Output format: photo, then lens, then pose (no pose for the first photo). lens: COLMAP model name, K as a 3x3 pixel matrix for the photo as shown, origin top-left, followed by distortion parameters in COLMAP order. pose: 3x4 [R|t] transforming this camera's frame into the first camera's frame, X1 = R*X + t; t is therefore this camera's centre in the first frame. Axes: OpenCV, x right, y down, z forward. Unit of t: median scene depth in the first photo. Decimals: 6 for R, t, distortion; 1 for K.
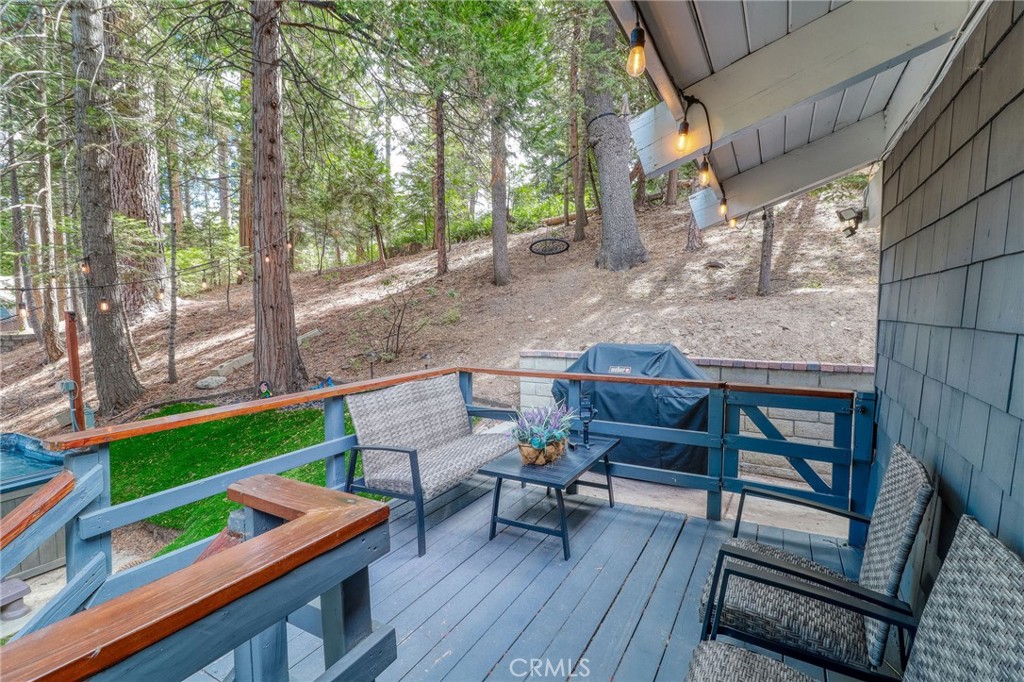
lens RADIAL K [[475.8, 0, 516.6], [0, 475.8, 336.4], [0, 0, 1]] dist [0.002212, -0.019738]
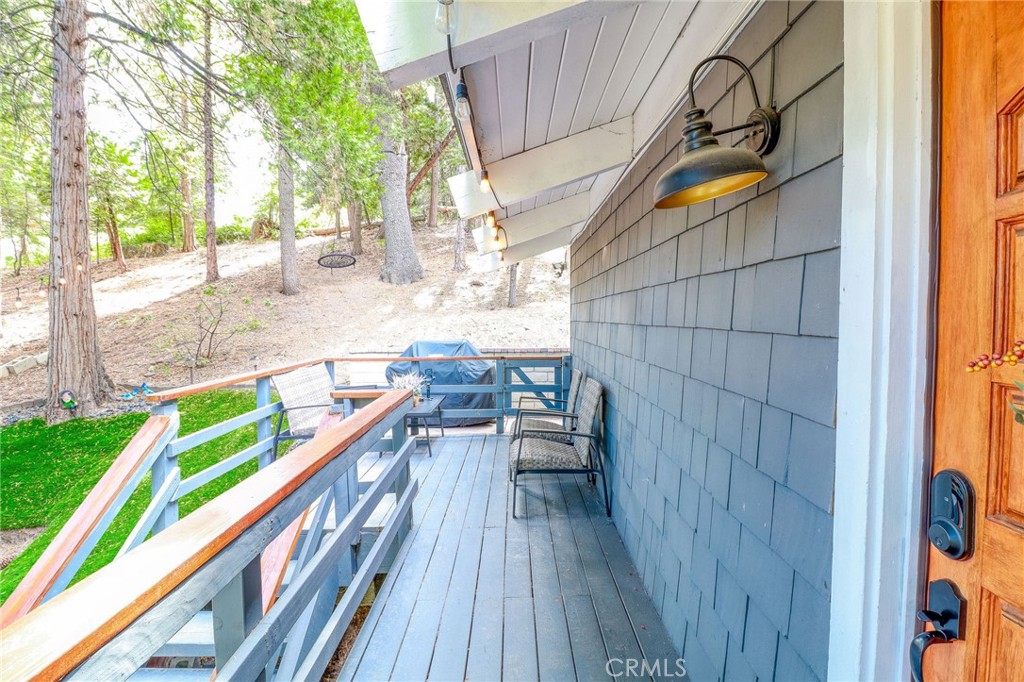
lens RADIAL K [[475.8, 0, 516.6], [0, 475.8, 336.4], [0, 0, 1]] dist [0.002212, -0.019738]
pose [[0.872570, -0.020736, 0.488048, -0.195155], [0.029308, 0.999521, -0.009932, 0.019556], [-0.487609, 0.022970, 0.872760, -0.296515]]
